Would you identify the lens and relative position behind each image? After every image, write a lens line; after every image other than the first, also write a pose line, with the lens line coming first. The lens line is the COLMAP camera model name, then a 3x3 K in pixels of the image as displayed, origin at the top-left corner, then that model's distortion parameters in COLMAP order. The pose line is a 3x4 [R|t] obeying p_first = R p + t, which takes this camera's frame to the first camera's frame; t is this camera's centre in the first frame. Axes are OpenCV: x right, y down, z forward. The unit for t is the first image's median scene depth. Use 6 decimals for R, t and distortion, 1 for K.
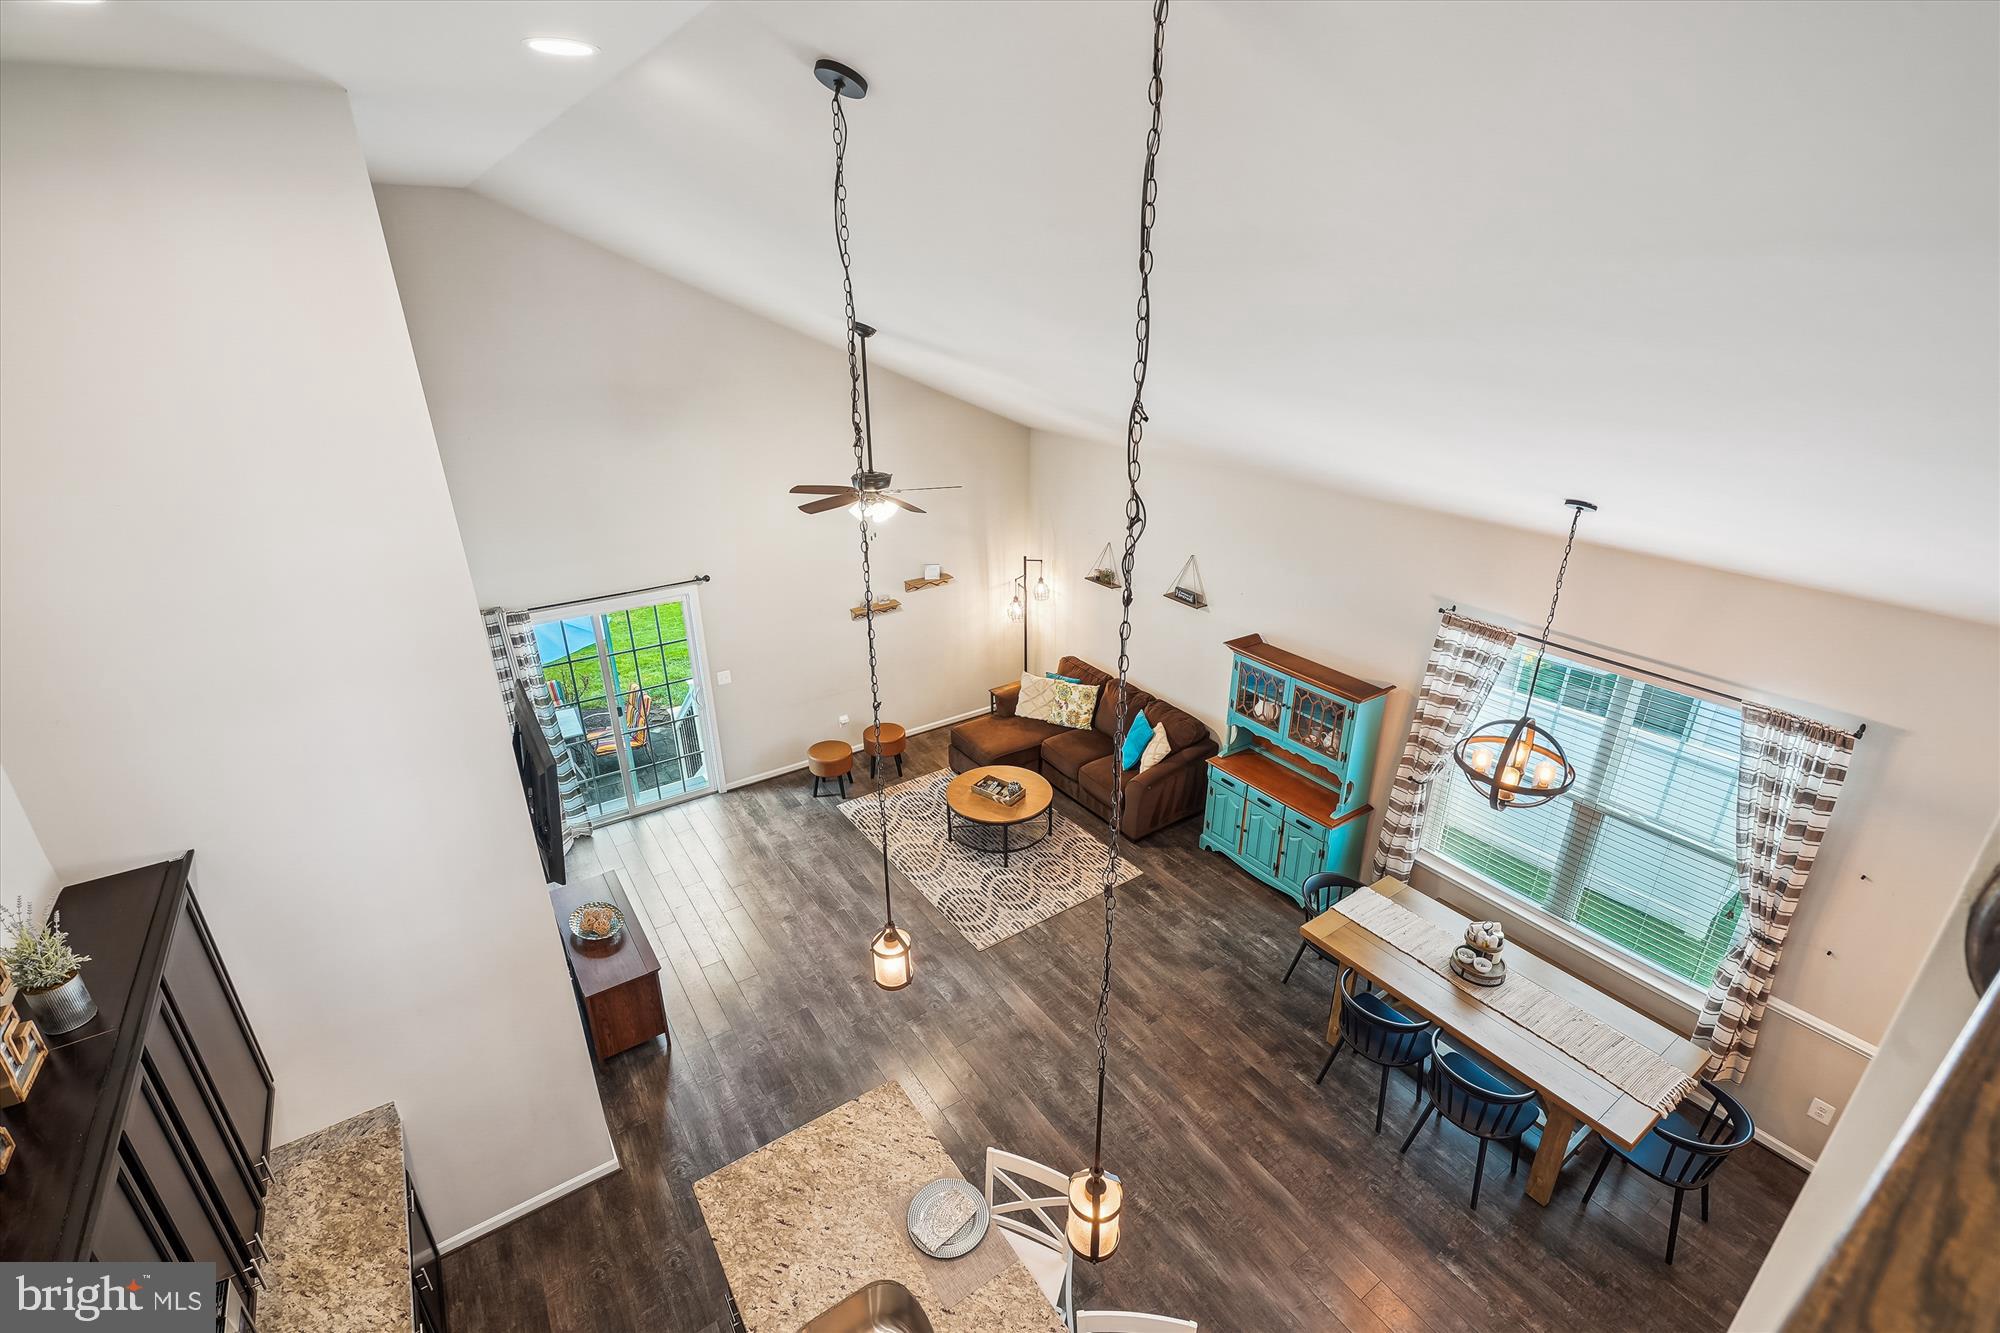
lens RADIAL K [[906.6, 0, 1003.5], [0, 906.6, 659.5], [0, 0, 1]] dist [0.000626, 0.000192]
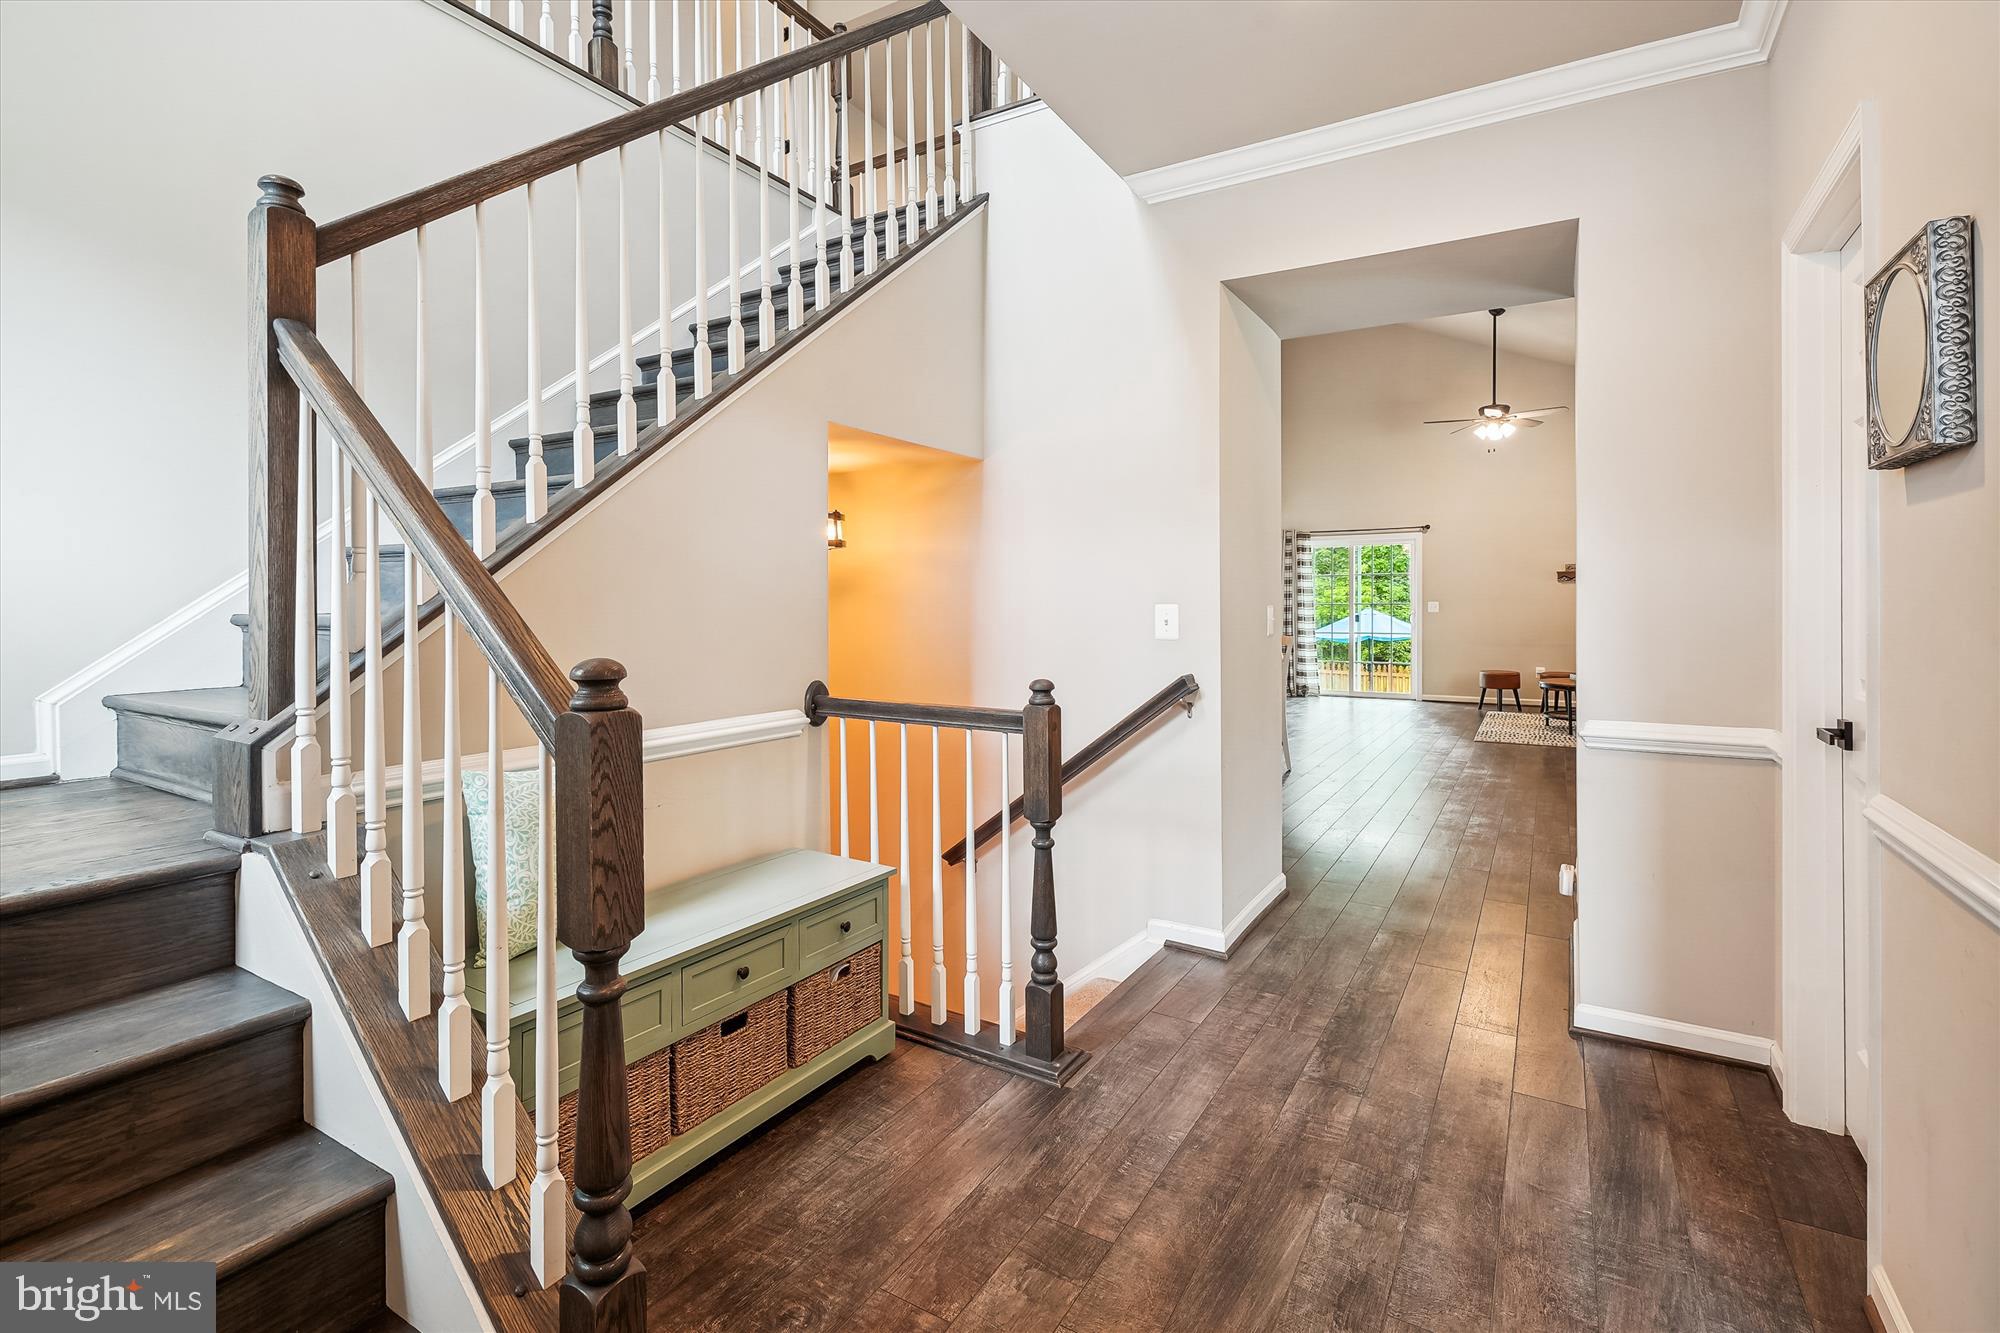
lens RADIAL K [[920.1, 0, 998.9], [0, 920.1, 605.5], [0, 0, 1]] dist [-0.000822, -0.001163]
pose [[0.419512, 0.010836, -0.907685, 0.842959], [-0.353355, 0.923010, -0.152293, 0.579977], [0.836152, 0.384624, 0.391042, -0.090221]]
